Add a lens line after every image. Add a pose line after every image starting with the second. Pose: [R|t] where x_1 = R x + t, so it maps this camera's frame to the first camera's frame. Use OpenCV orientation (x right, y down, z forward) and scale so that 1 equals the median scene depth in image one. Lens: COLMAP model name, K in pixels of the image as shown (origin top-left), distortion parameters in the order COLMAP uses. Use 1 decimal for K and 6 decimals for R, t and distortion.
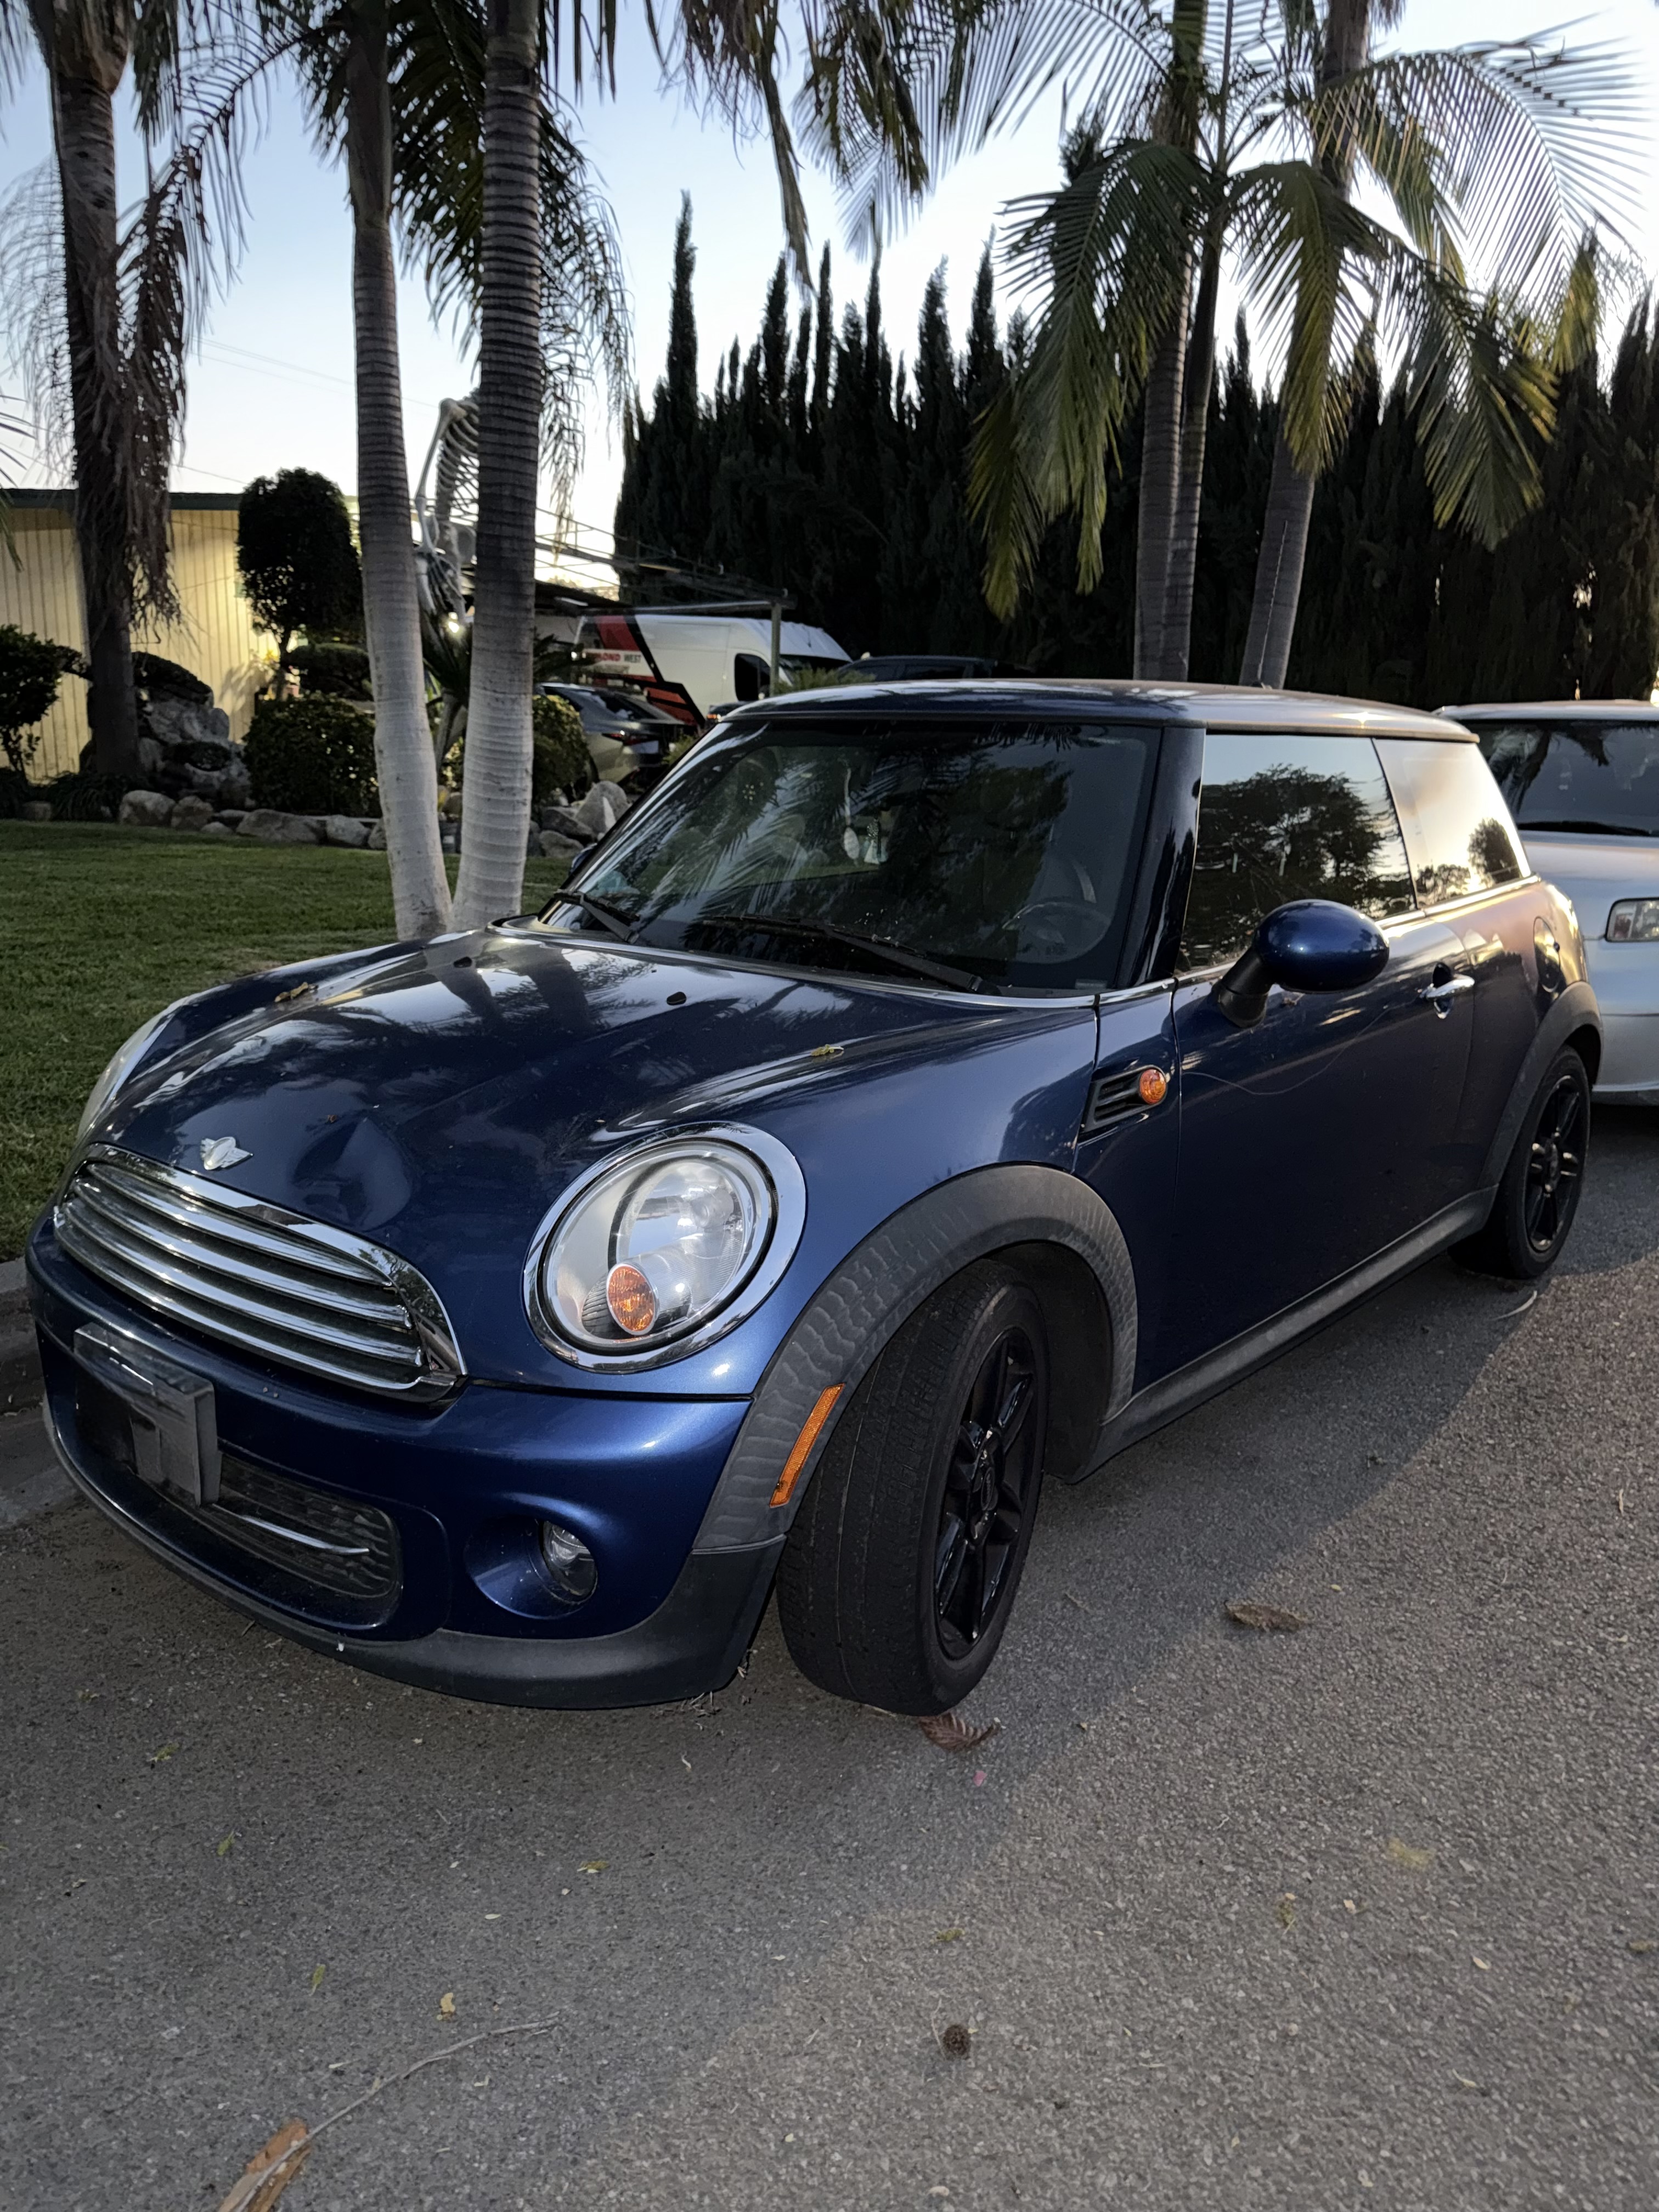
lens RADIAL K [[1565.2, 0, 831.6], [0, 1565.2, 1112.6], [0, 0, 1]] dist [-0.000273, 0.002216]
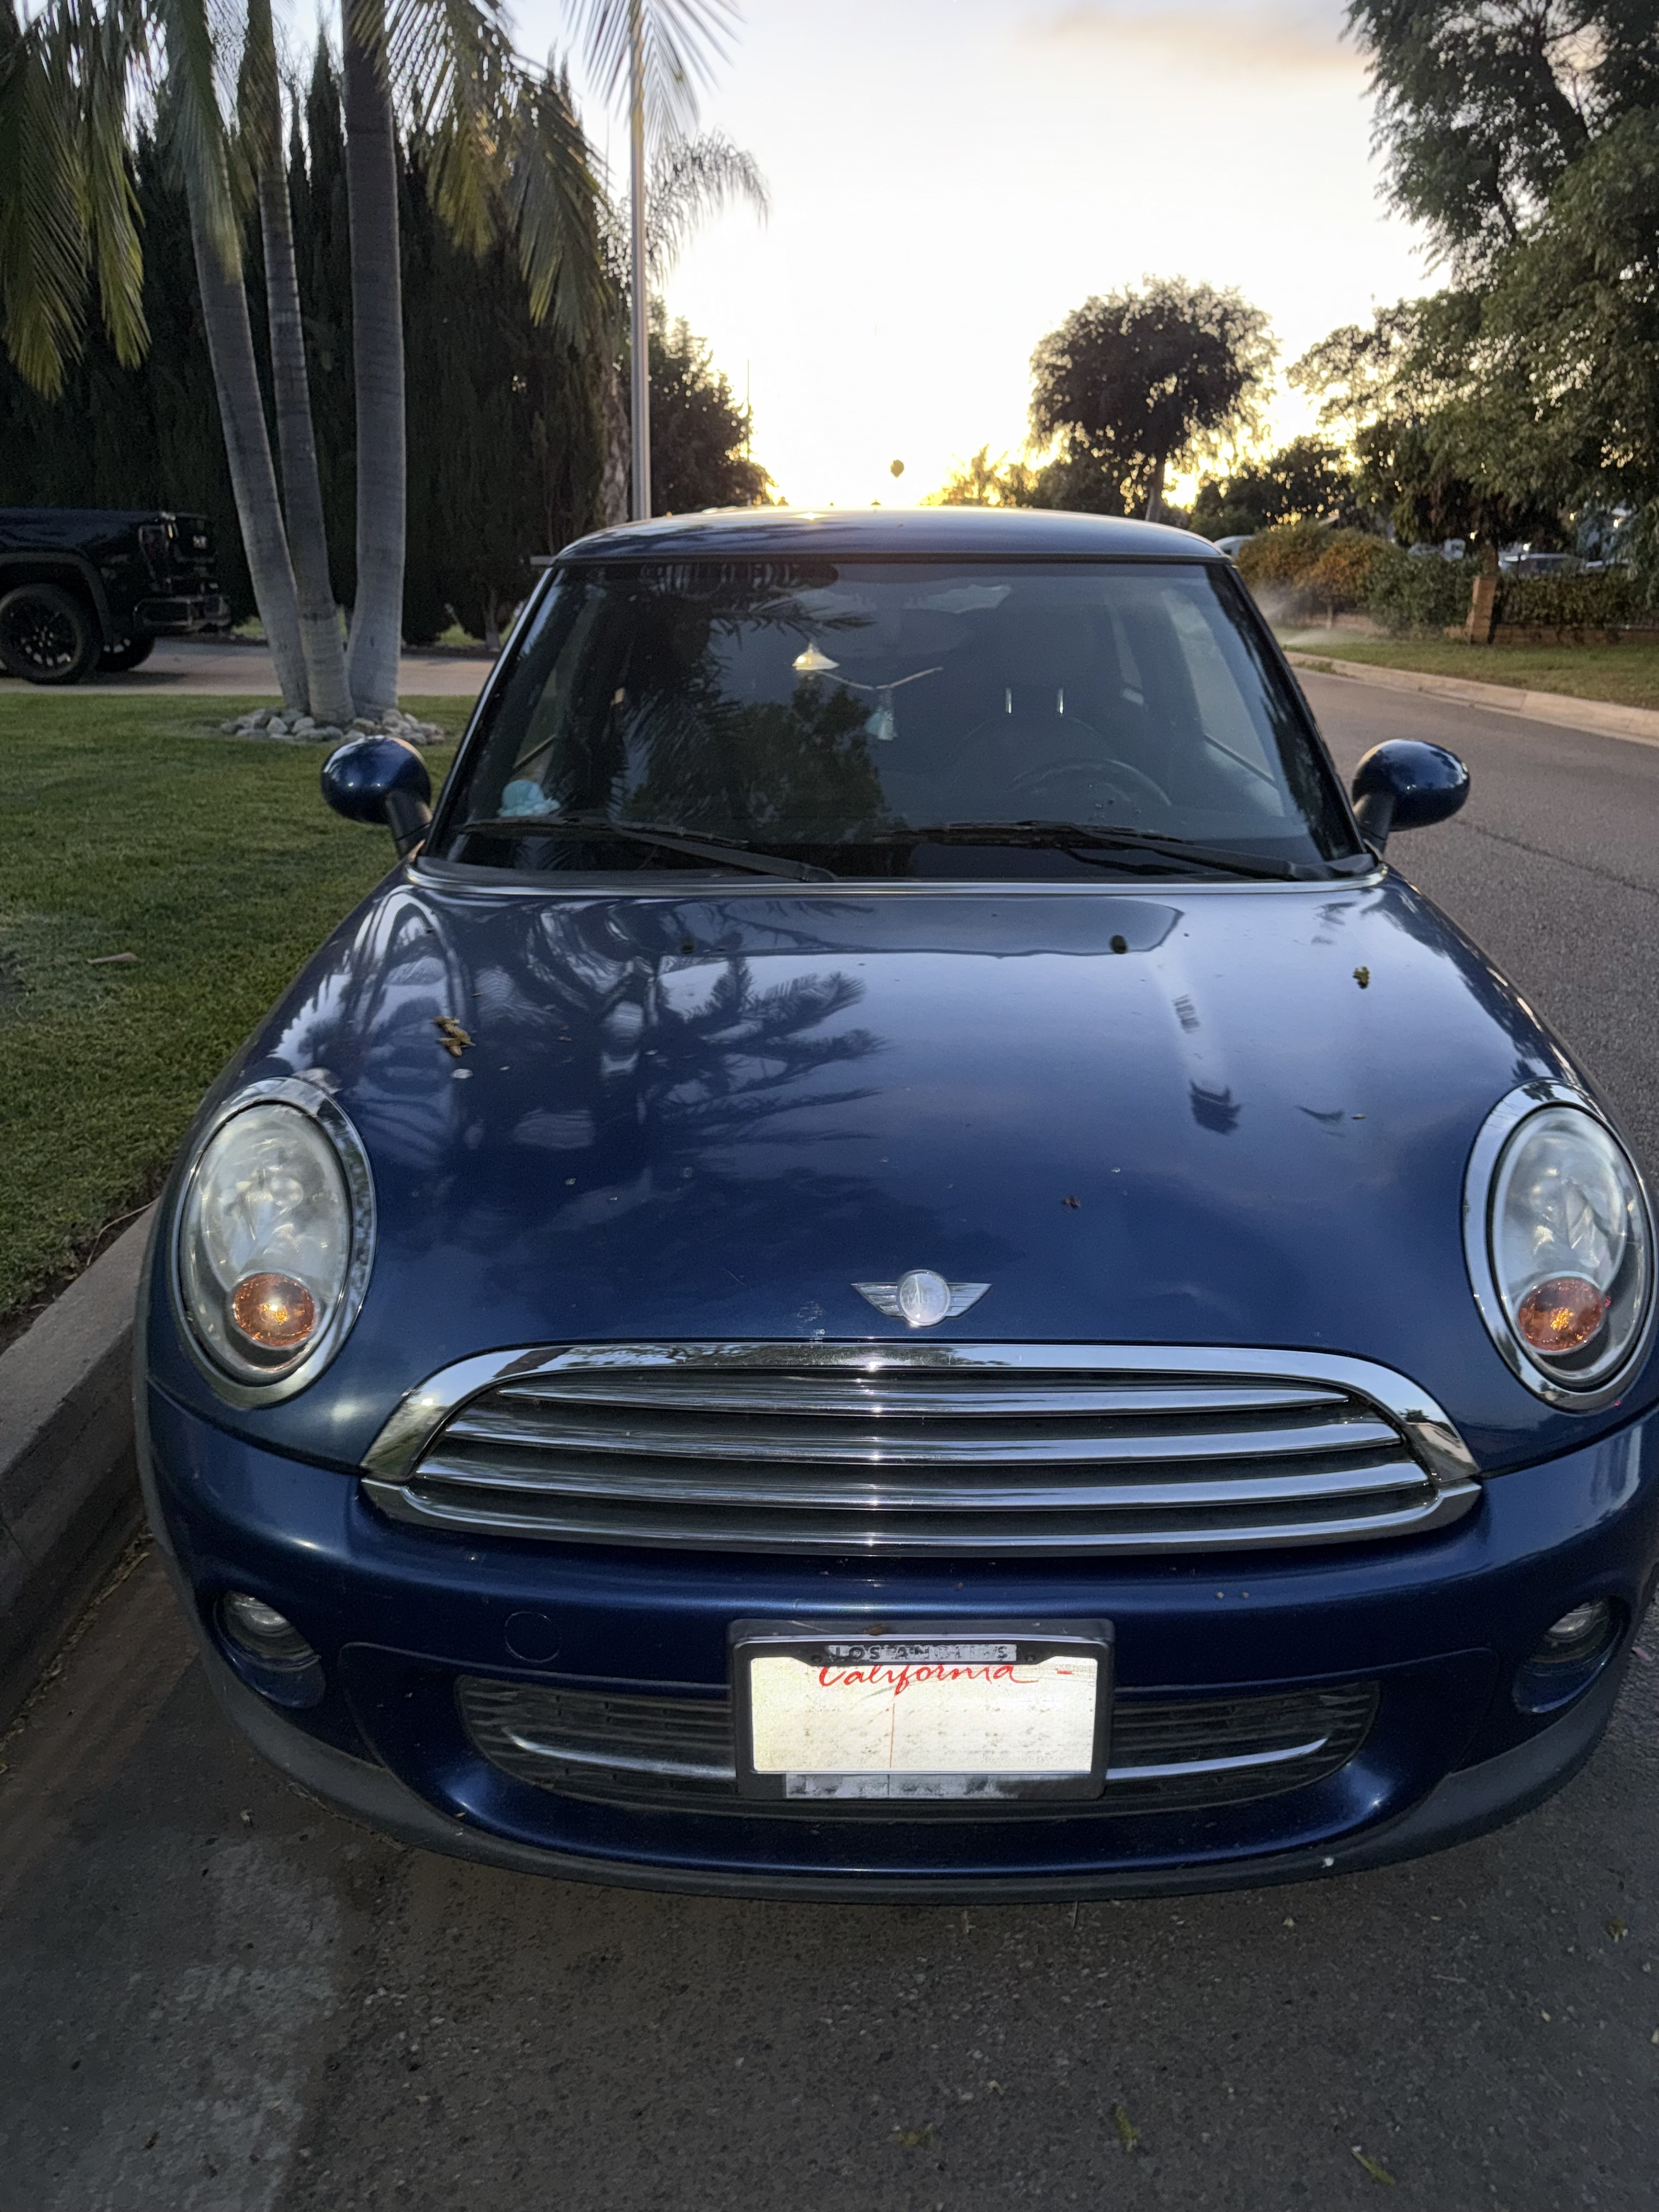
lens RADIAL K [[1565.2, 0, 830.8], [0, 1565.2, 1098.7], [0, 0, 1]] dist [-0.000273, 0.002216]
pose [[0.773521, -0.226997, 0.591725, -0.158938], [0.157399, 0.973211, 0.167586, -0.034470], [-0.613915, -0.036494, 0.788528, 0.101925]]
